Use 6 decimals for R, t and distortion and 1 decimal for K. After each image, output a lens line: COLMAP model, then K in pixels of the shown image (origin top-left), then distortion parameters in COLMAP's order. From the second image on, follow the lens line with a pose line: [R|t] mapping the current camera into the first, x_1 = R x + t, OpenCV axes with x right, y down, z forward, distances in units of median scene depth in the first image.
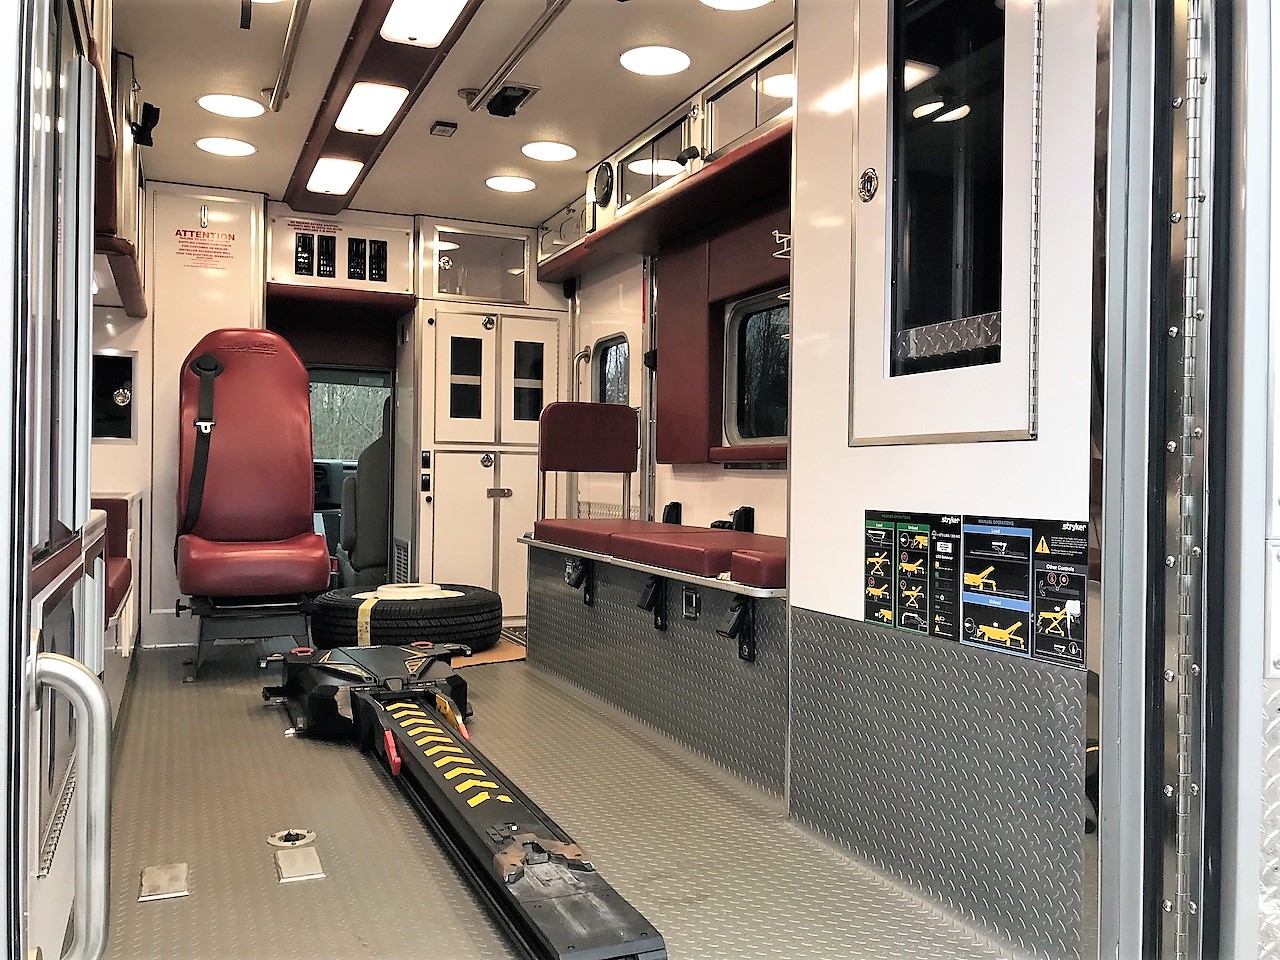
lens RADIAL K [[1047.3, 0, 642.2], [0, 1047.3, 466.0], [0, 0, 1]] dist [0.050582, -0.061090]
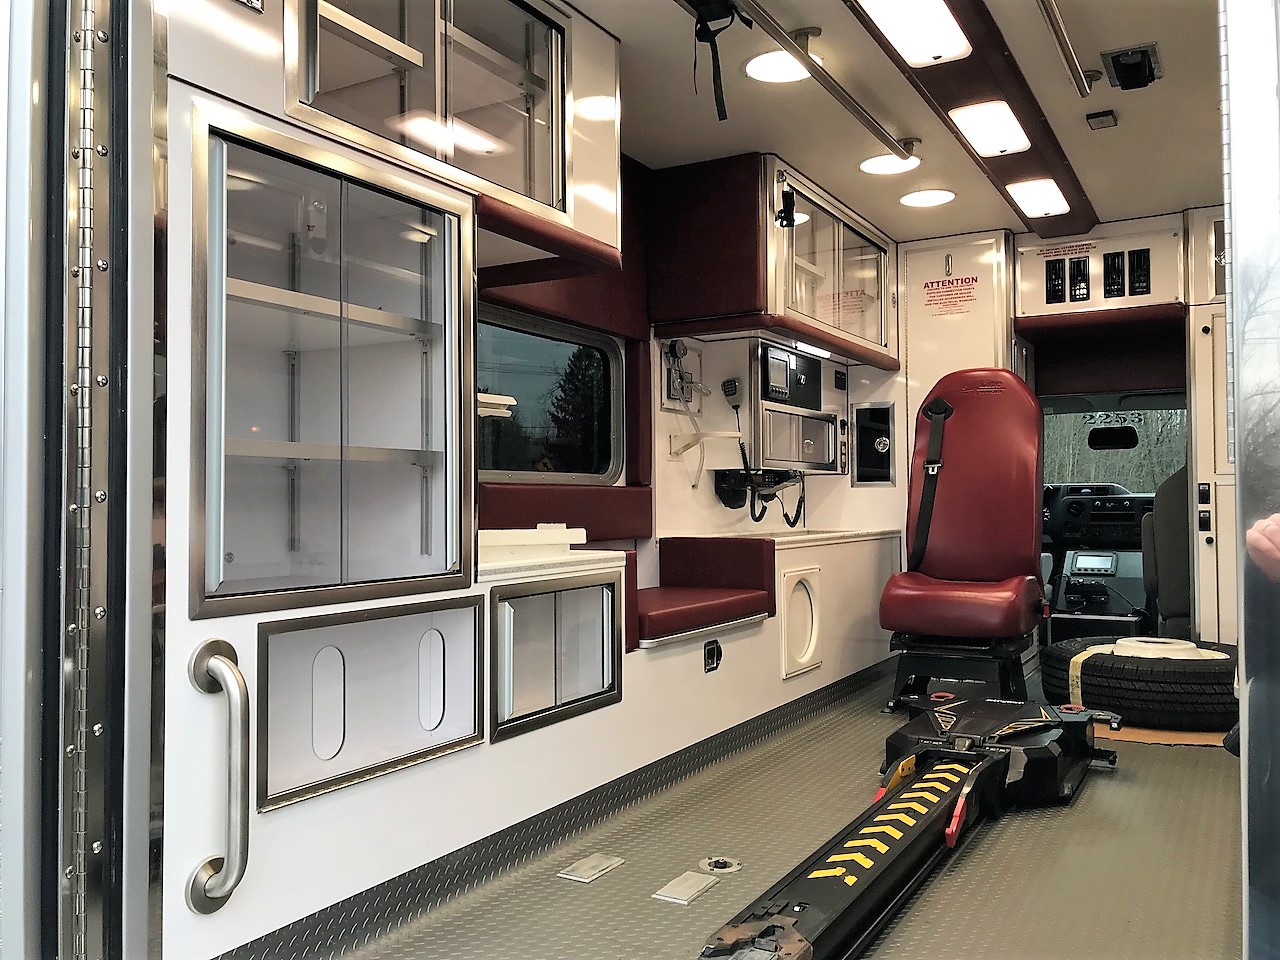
lens RADIAL K [[1047.3, 0, 640.3], [0, 1047.3, 464.7], [0, 0, 1]] dist [0.050582, -0.061090]
pose [[0.588685, -0.046275, -0.807037, 0.263604], [0.021469, 0.998903, -0.041616, -0.004172], [0.808077, 0.007172, 0.589033, 0.162030]]
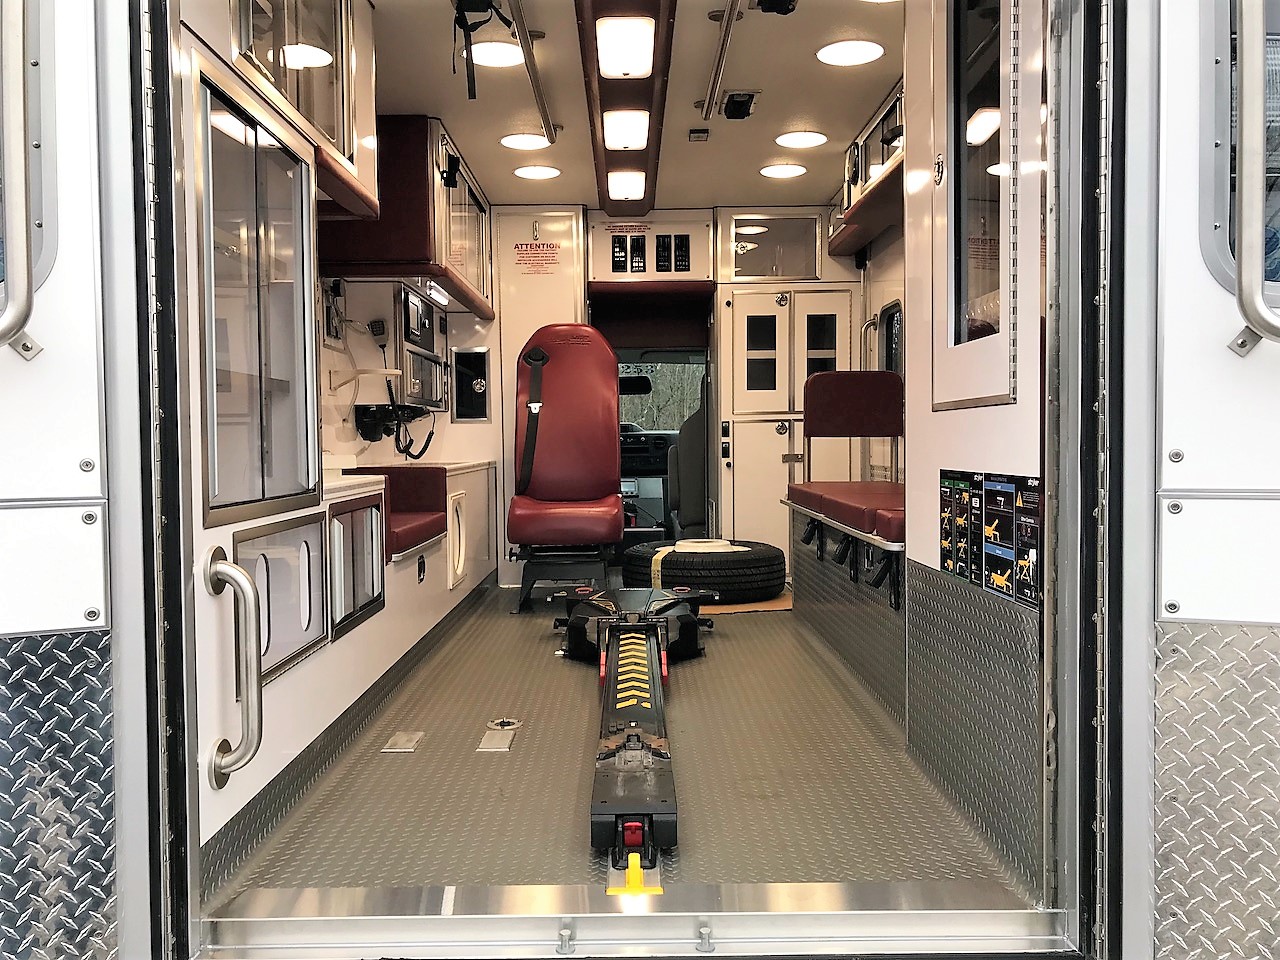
lens RADIAL K [[1047.3, 0, 648.7], [0, 1047.3, 469.0], [0, 0, 1]] dist [0.050582, -0.061090]
pose [[0.921405, -0.010802, -0.388454, 0.182068], [0.024615, 0.999229, 0.030600, 0.000211], [0.387824, -0.037756, 0.920960, -0.063819]]
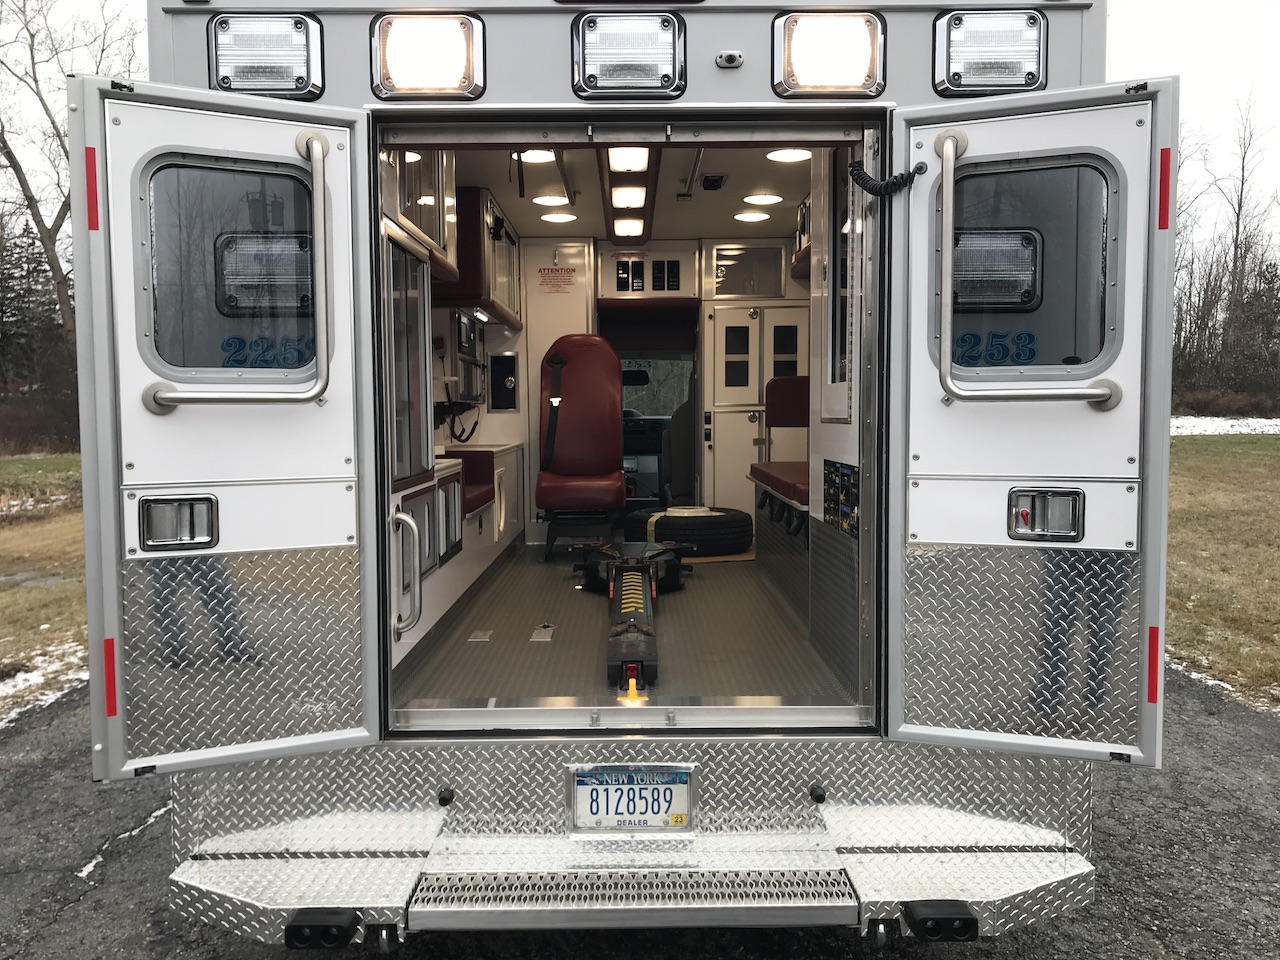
lens RADIAL K [[1047.3, 0, 651.5], [0, 1047.3, 469.2], [0, 0, 1]] dist [0.050582, -0.061090]
pose [[0.922141, 0.002682, -0.386845, 0.316670], [0.021285, 0.998109, 0.057659, -0.024576], [0.386268, -0.061404, 0.920341, -0.366529]]
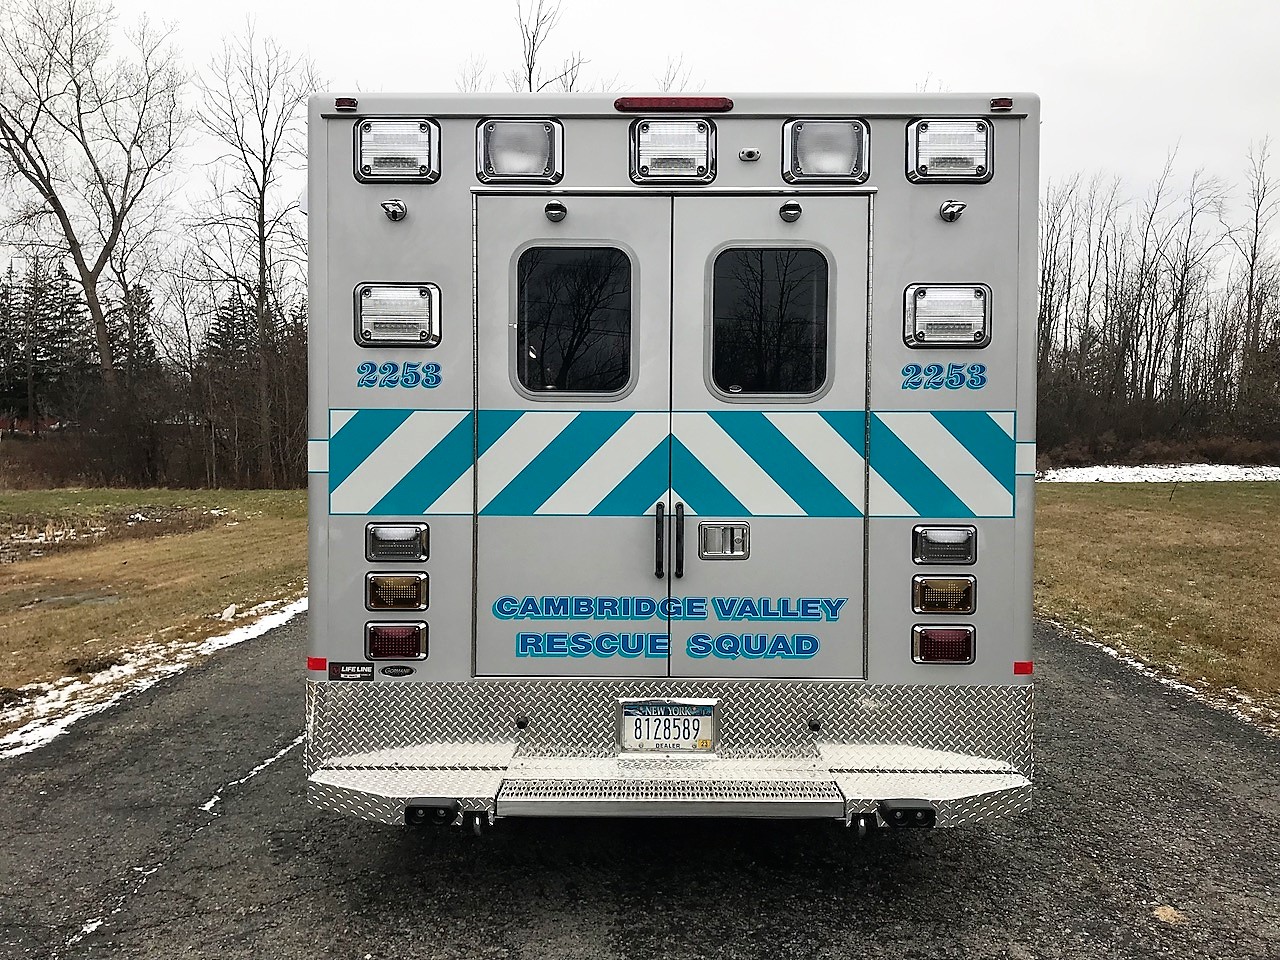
lens RADIAL K [[1047.3, 0, 642.6], [0, 1047.3, 476.0], [0, 0, 1]] dist [0.050582, -0.061090]
pose [[0.913058, -0.000889, -0.407828, 0.382244], [0.010726, 0.999704, 0.021835, 0.004810], [0.407688, -0.024311, 0.912797, -0.569446]]
